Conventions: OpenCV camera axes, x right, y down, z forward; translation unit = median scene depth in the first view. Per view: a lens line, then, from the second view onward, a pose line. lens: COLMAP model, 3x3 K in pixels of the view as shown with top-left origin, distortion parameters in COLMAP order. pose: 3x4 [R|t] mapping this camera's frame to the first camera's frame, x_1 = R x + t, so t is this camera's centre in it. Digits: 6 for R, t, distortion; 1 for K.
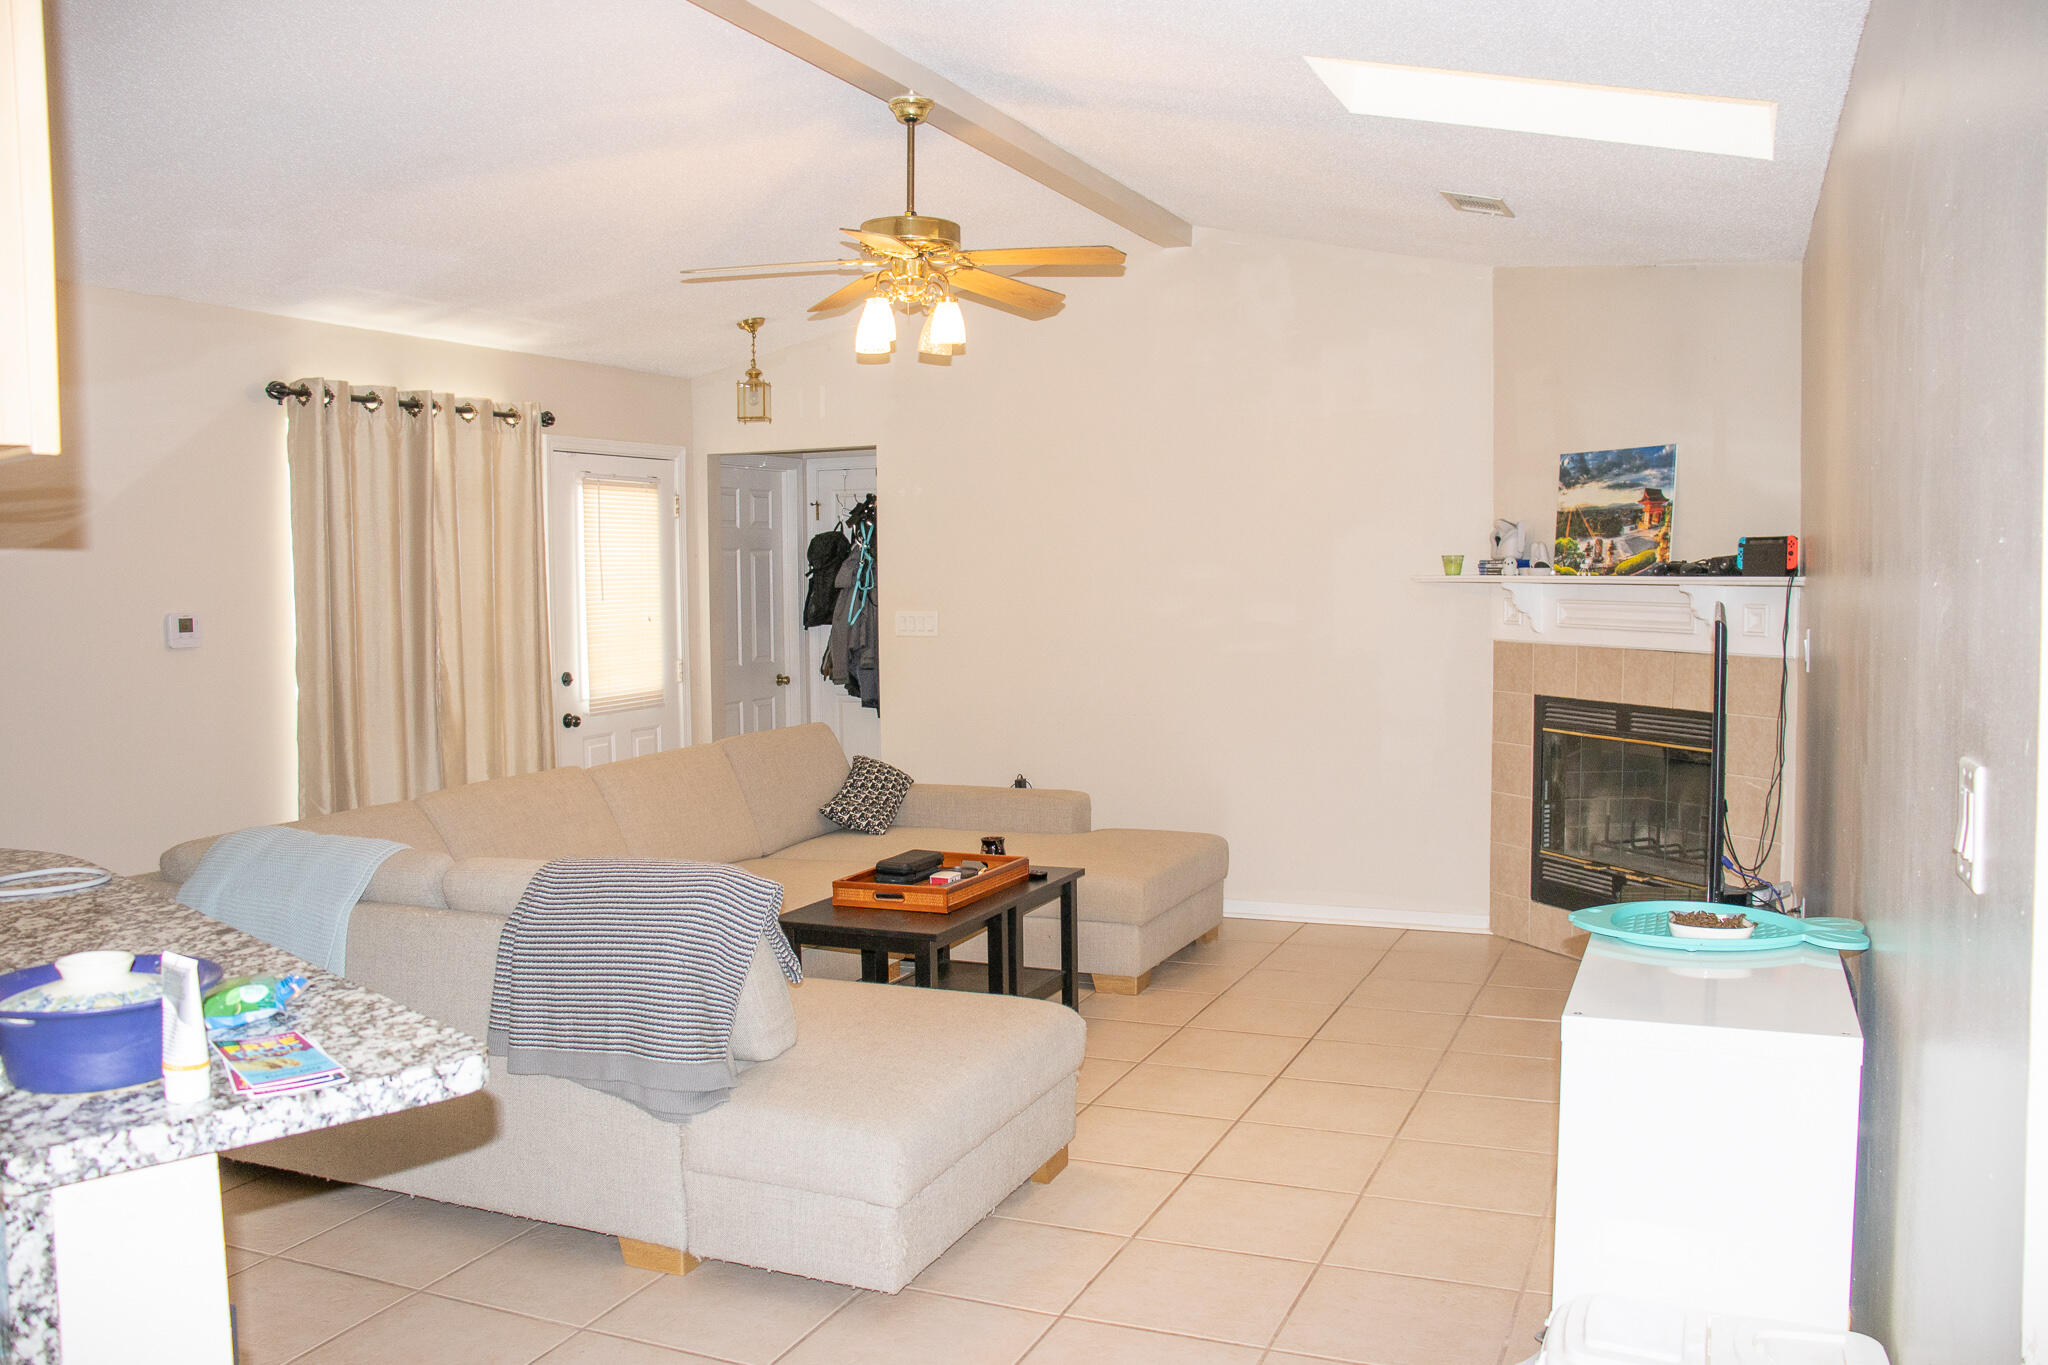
lens RADIAL K [[1647.6, 0, 1024.0], [0, 1647.6, 682.5], [0, 0, 1]] dist [-0.170576, 0.131907]
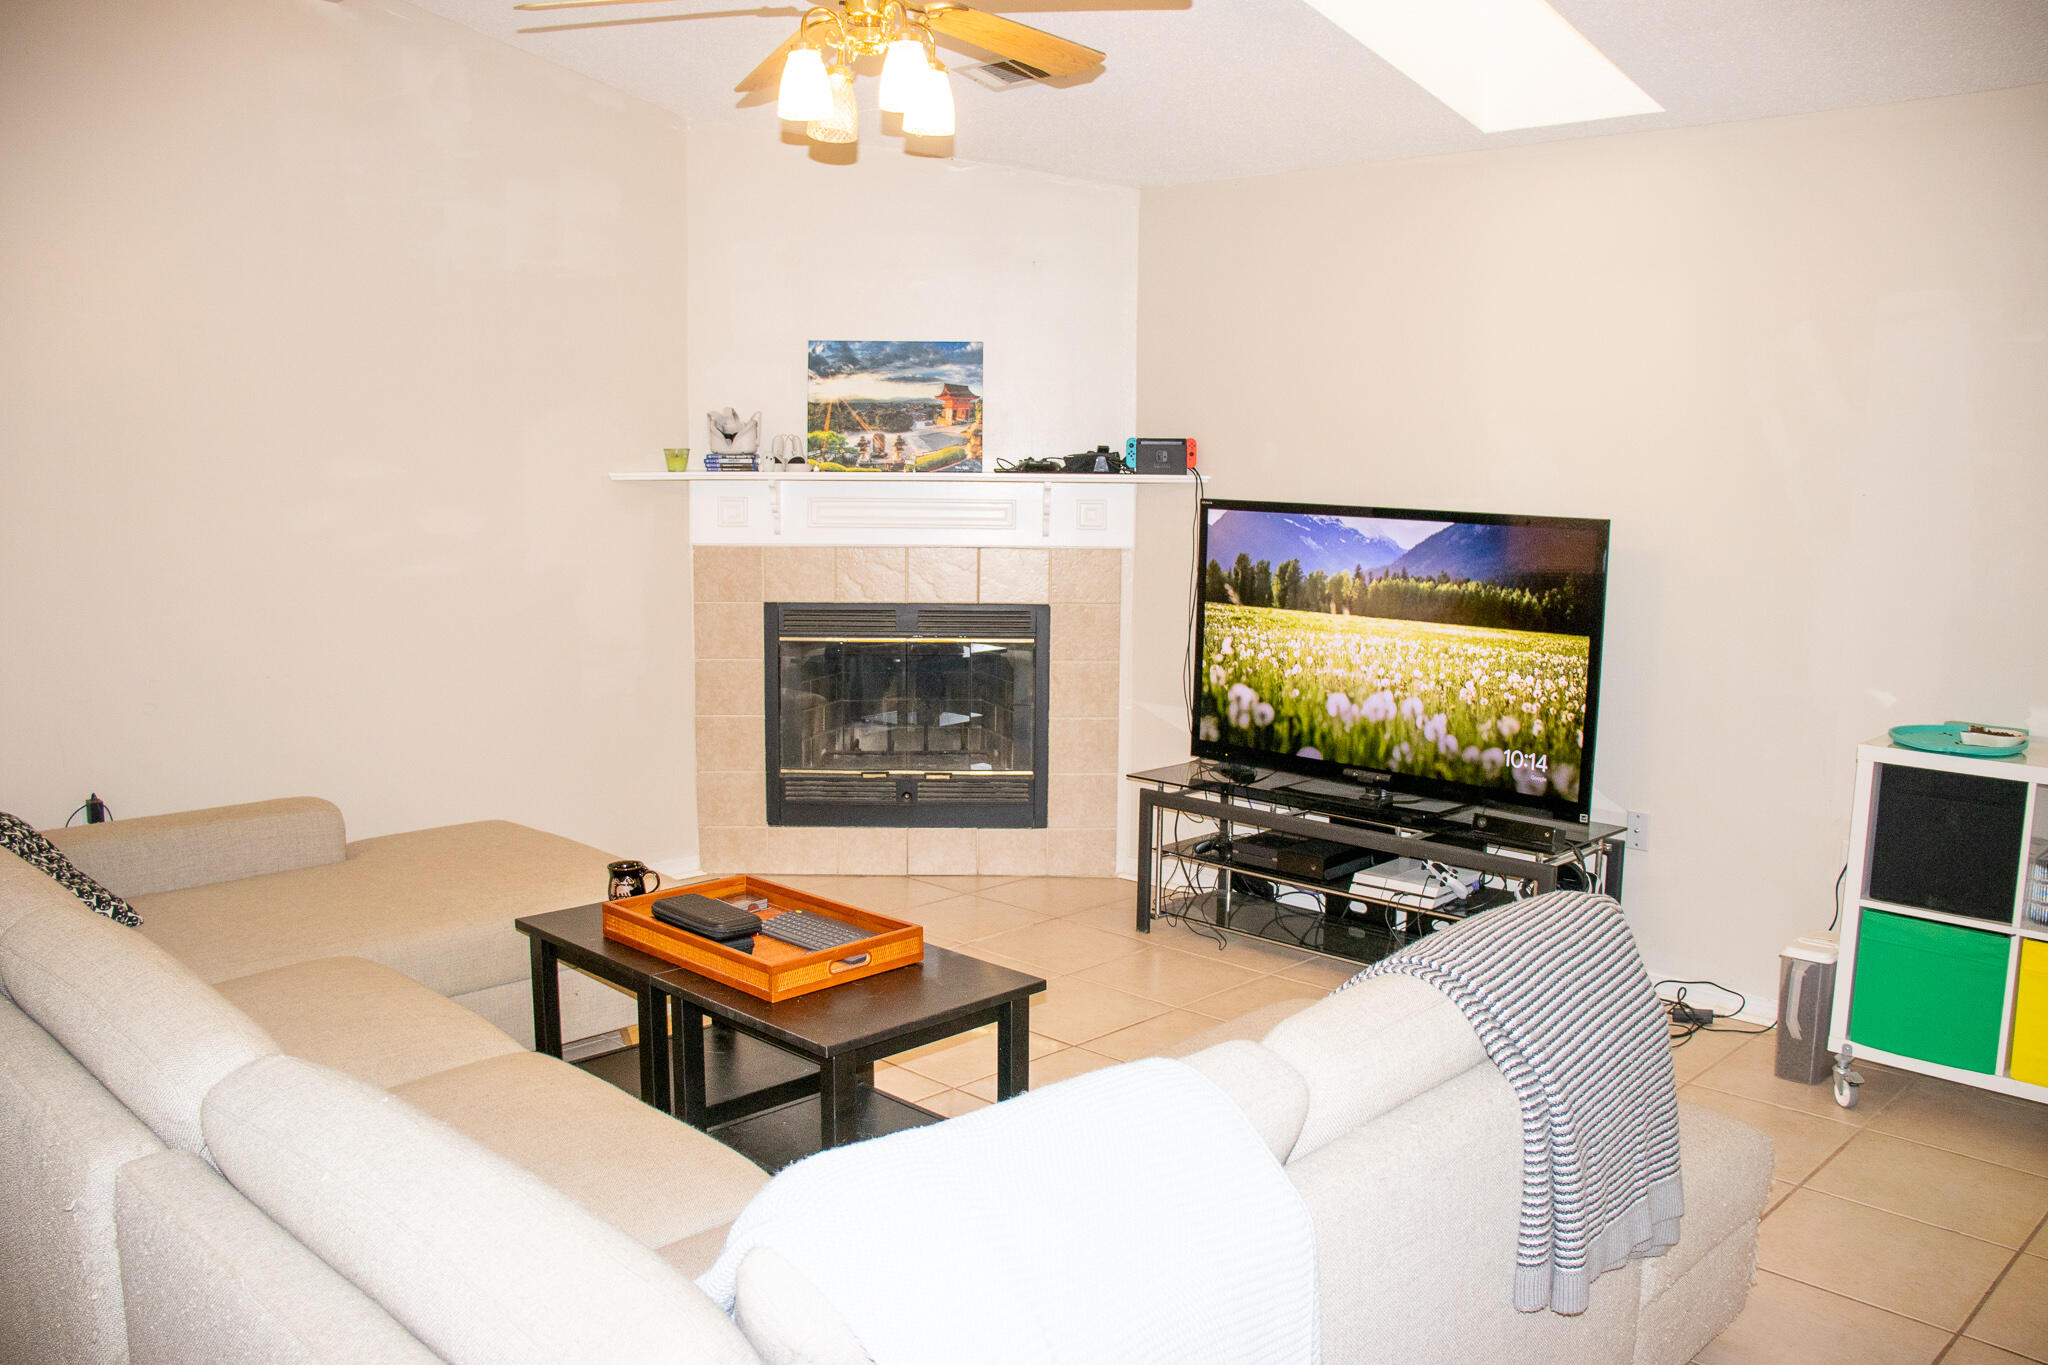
lens RADIAL K [[1647.6, 0, 1024.0], [0, 1647.6, 682.5], [0, 0, 1]] dist [-0.170576, 0.131907]
pose [[0.347579, -0.117196, 0.930298, -0.537778], [0.052100, 0.993039, 0.105634, -0.040889], [-0.936202, 0.011752, 0.351266, 0.584286]]
